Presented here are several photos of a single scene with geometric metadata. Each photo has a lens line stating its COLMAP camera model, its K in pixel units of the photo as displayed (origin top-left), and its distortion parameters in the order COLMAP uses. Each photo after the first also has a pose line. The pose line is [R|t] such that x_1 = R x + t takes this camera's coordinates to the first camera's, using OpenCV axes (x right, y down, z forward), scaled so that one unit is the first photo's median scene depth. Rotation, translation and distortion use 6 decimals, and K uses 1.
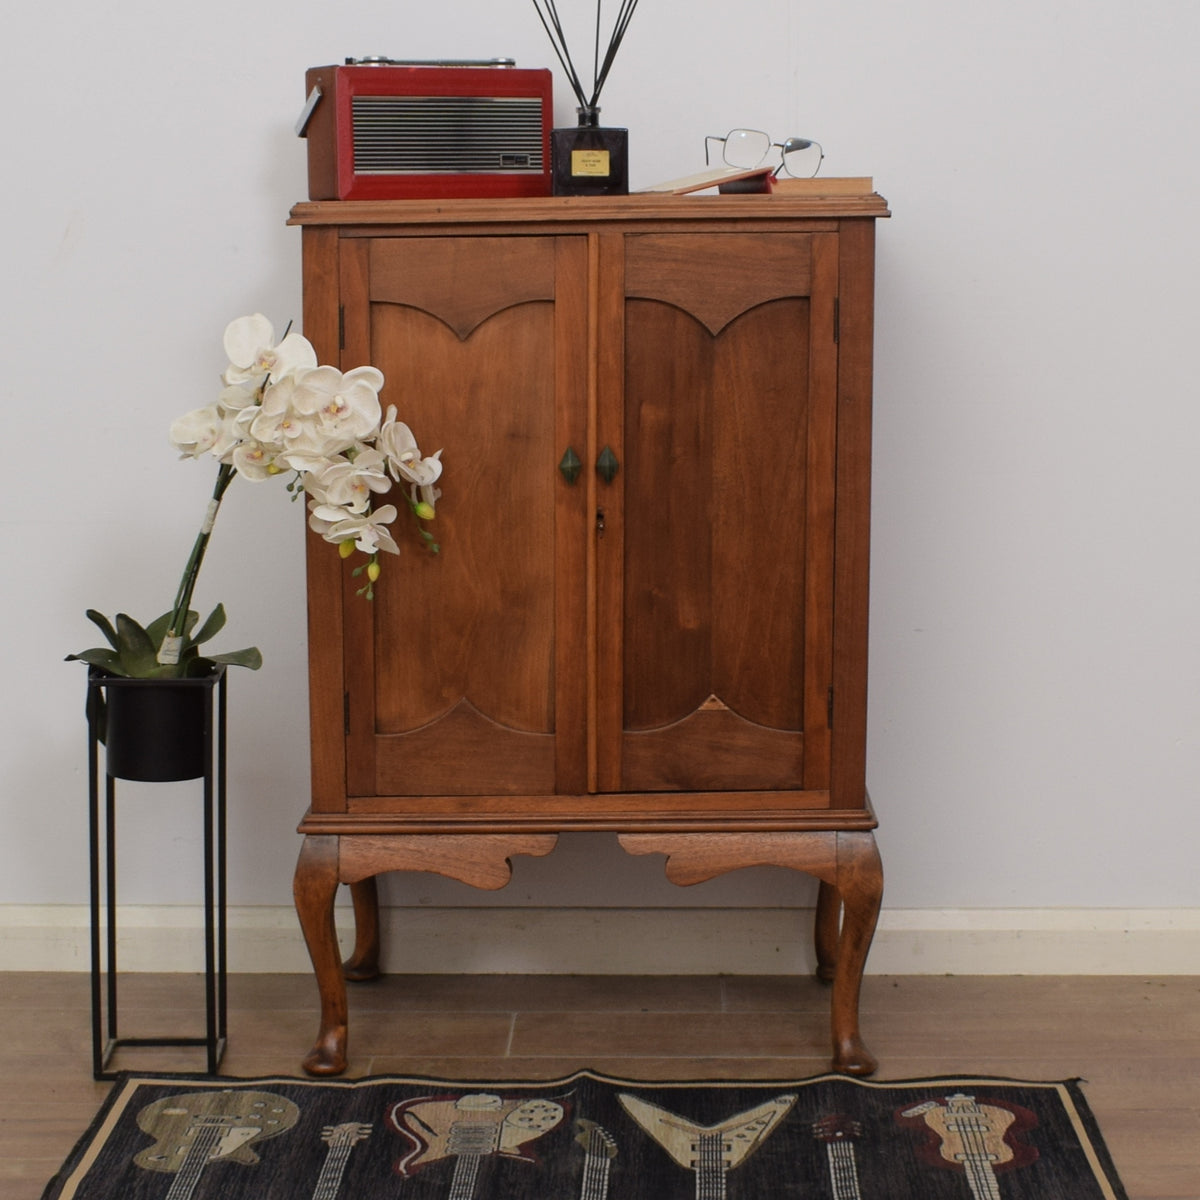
lens RADIAL K [[2612.2, 0, 600.7], [0, 2612.2, 679.6], [0, 0, 1]] dist [-0.067202, -0.132756]
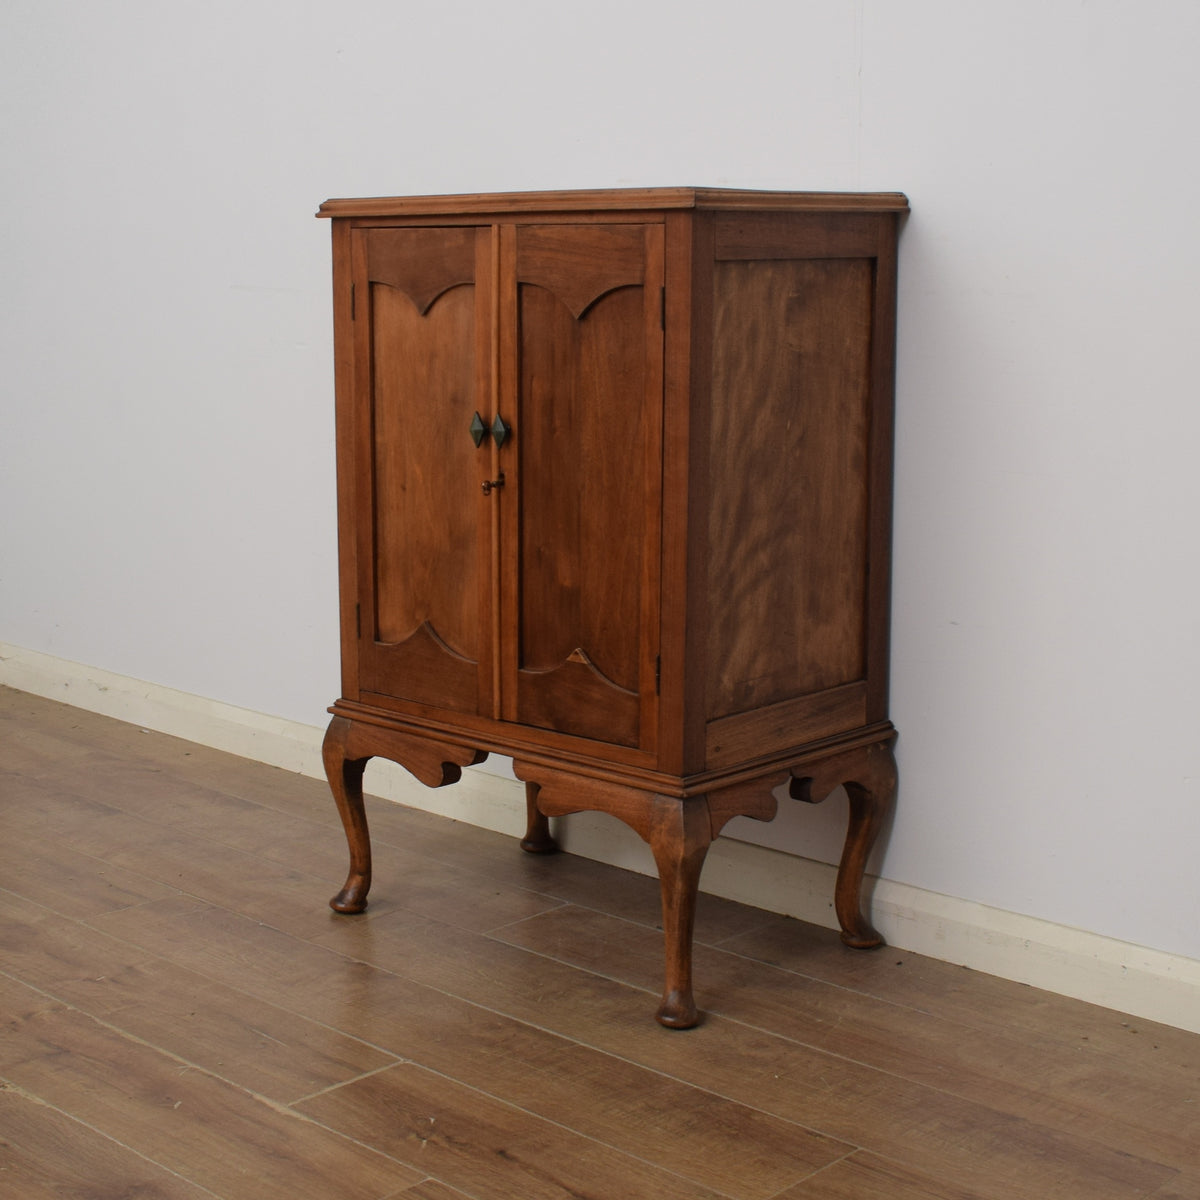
lens RADIAL K [[1983.8, 0, 614.8], [0, 1983.8, 605.8], [0, 0, 1]] dist [-0.081477, -0.008292]
pose [[0.751438, 0.127477, -0.647372, 0.595081], [-0.119994, 0.991200, 0.055898, -0.060660], [0.648801, 0.035677, 0.760121, 0.382403]]
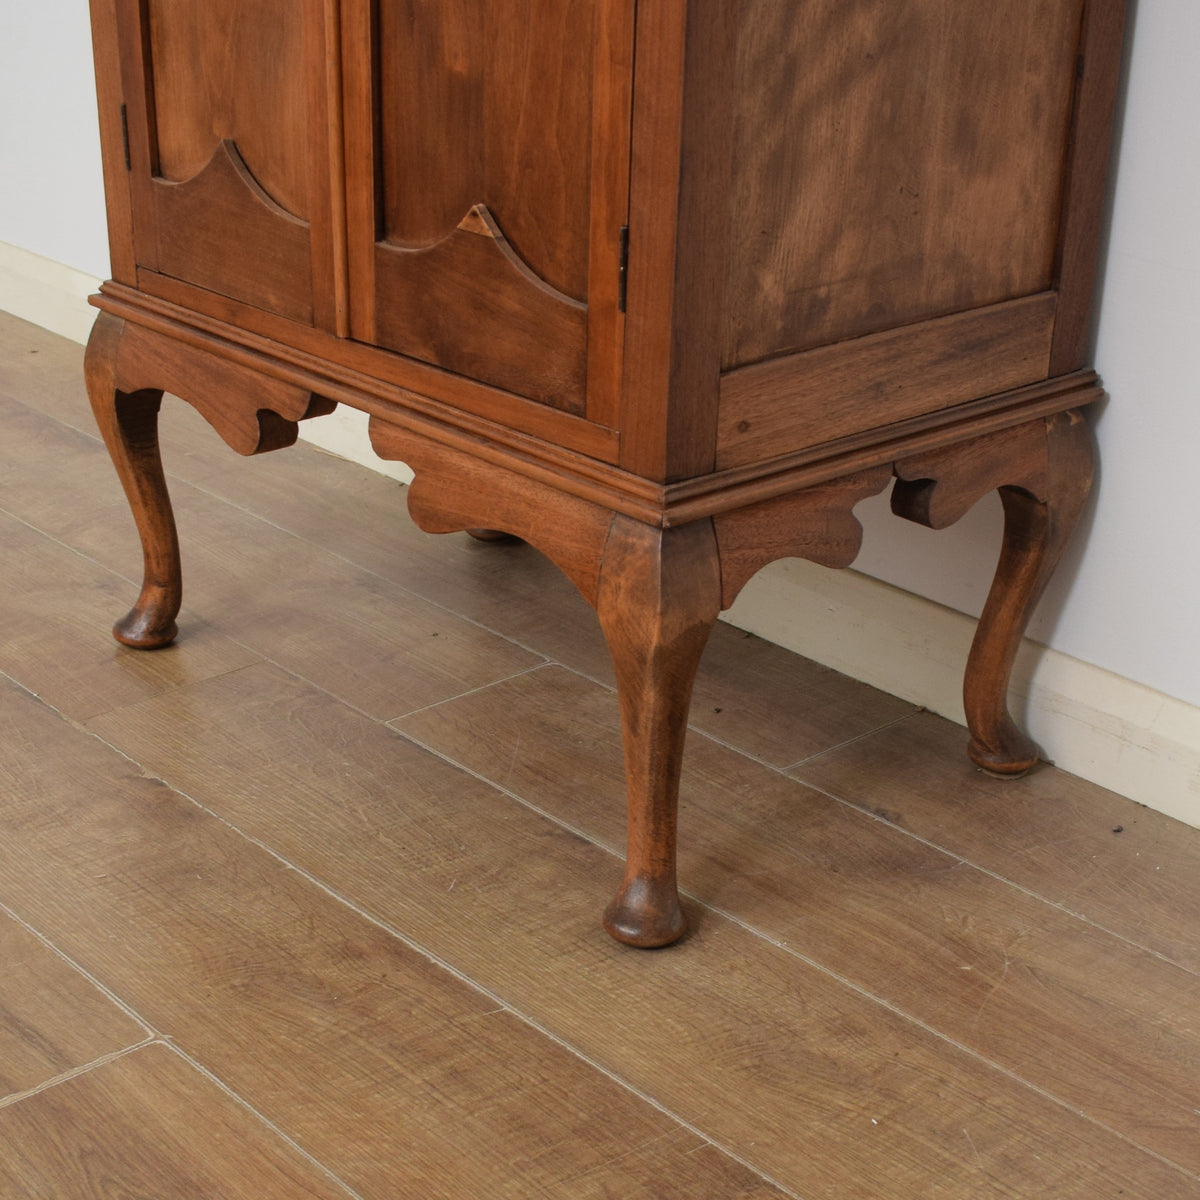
lens RADIAL K [[2020.6, 0, 651.8], [0, 2020.6, 826.2], [0, 0, 1]] dist [-0.103071, 0.014498]
pose [[0.703815, 0.371890, -0.605262, 0.369805], [-0.155797, 0.912085, 0.379246, -0.039640], [0.693088, -0.172621, 0.699879, 0.720413]]
